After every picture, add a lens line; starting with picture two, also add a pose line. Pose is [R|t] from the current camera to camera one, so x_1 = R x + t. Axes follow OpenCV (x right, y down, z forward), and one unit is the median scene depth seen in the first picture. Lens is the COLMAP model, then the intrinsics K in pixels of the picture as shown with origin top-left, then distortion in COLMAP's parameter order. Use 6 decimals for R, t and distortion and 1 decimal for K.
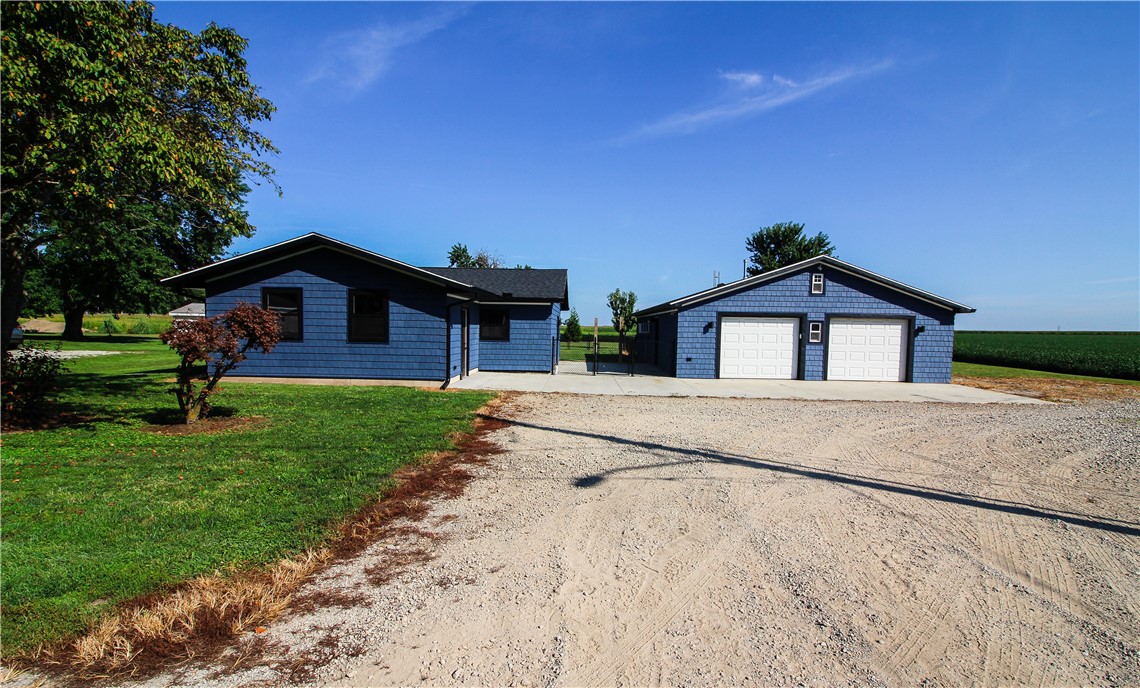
lens RADIAL K [[537.9, 0, 572.7], [0, 537.9, 352.2], [0, 0, 1]] dist [-0.002491, -0.000434]
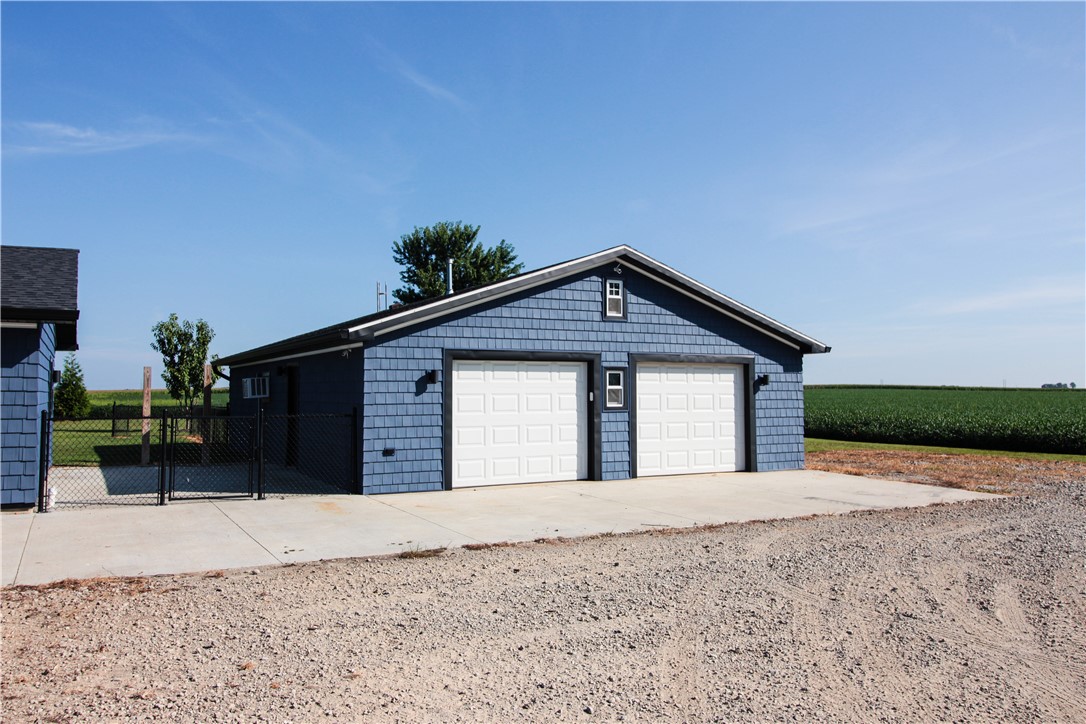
lens RADIAL K [[850.8, 0, 548.2], [0, 850.8, 354.1], [0, 0, 1]] dist [0.001823, 0.008361]
pose [[0.868277, 0.004066, 0.496064, -0.025847], [0.039066, 0.996300, -0.076545, -0.008922], [-0.494540, 0.085842, 0.864906, 0.298886]]
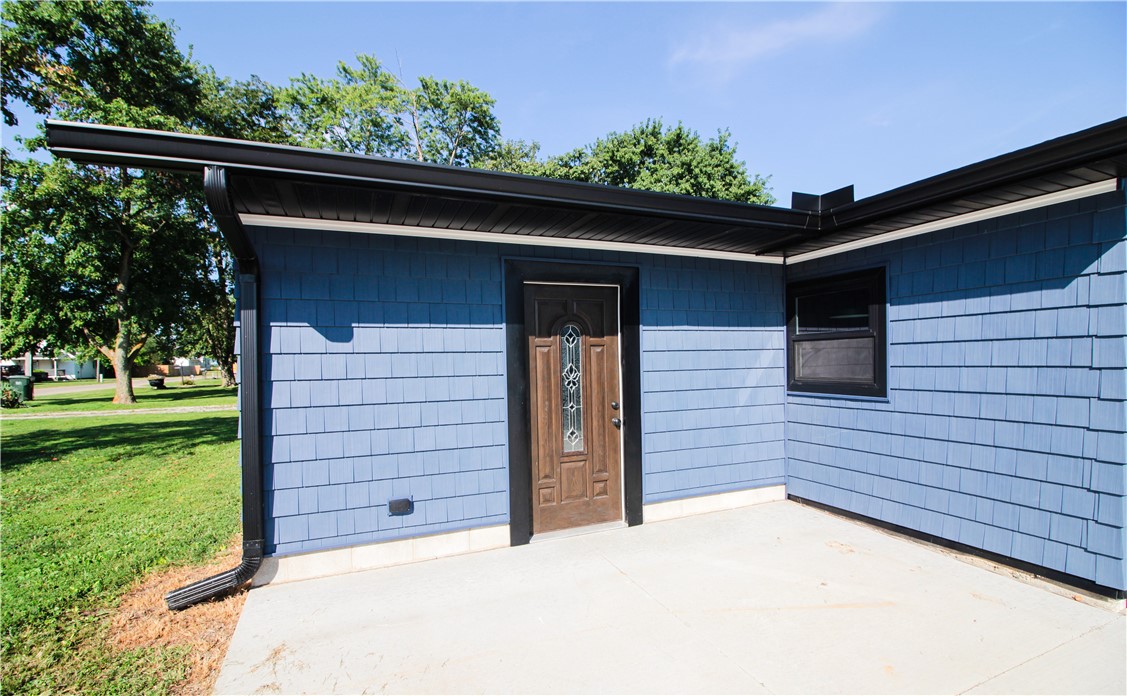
lens RADIAL K [[520.8, 0, 568.0], [0, 520.8, 368.6], [0, 0, 1]] dist [-0.014023, -0.000858]
pose [[0.407253, -0.011688, -0.913241, 0.032387], [-0.016466, 0.999662, -0.020137, -0.026989], [0.913167, 0.023239, 0.406923, 0.783784]]
